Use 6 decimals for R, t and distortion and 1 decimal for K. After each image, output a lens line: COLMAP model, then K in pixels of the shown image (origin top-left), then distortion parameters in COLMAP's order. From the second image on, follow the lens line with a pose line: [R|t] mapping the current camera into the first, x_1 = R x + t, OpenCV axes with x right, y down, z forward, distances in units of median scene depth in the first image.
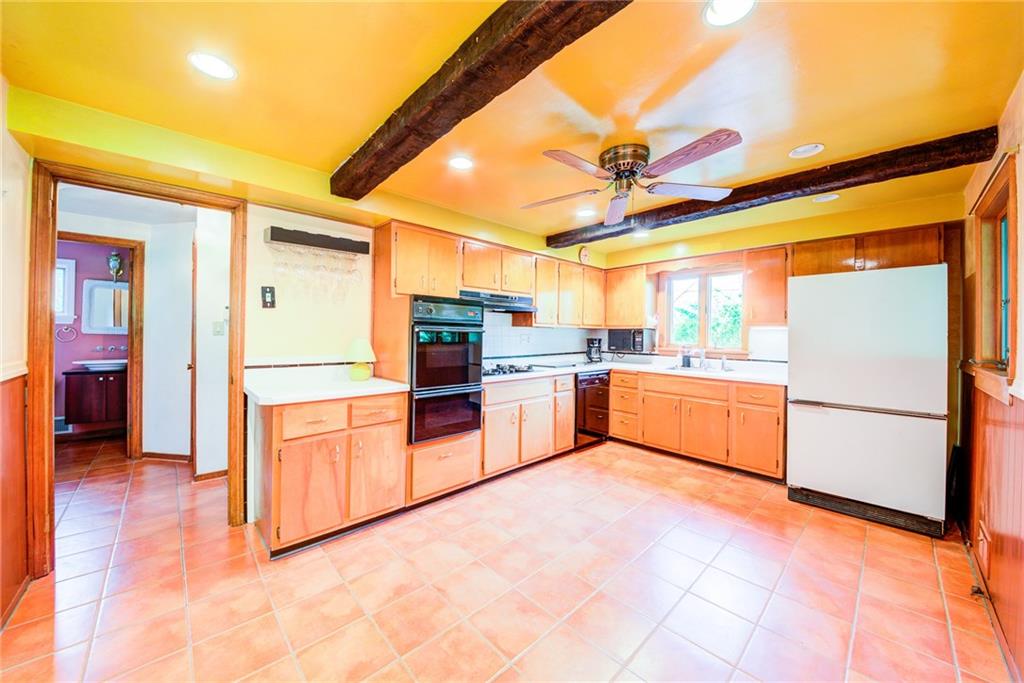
lens RADIAL K [[361.7, 0, 512.1], [0, 361.7, 333.7], [0, 0, 1]] dist [0.012328, -0.013172]
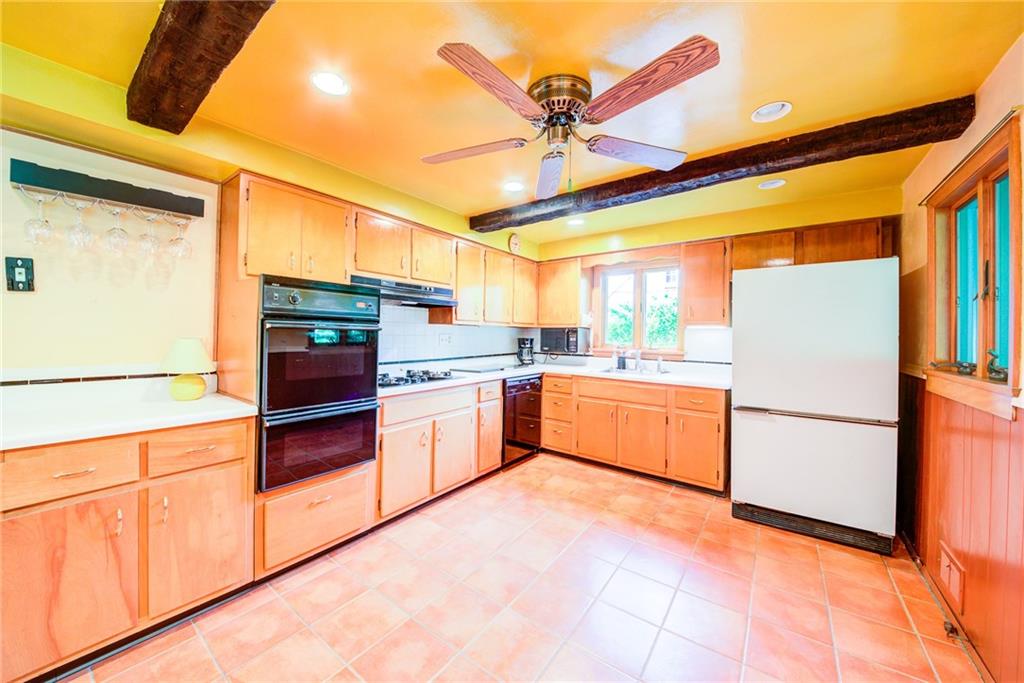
lens RADIAL K [[361.7, 0, 512.1], [0, 361.7, 333.7], [0, 0, 1]] dist [0.012328, -0.013172]
pose [[0.984439, 0.002029, 0.175713, 0.066308], [-0.002323, 0.999996, 0.001466, 0.001299], [-0.175710, -0.001852, 0.984440, 0.222231]]
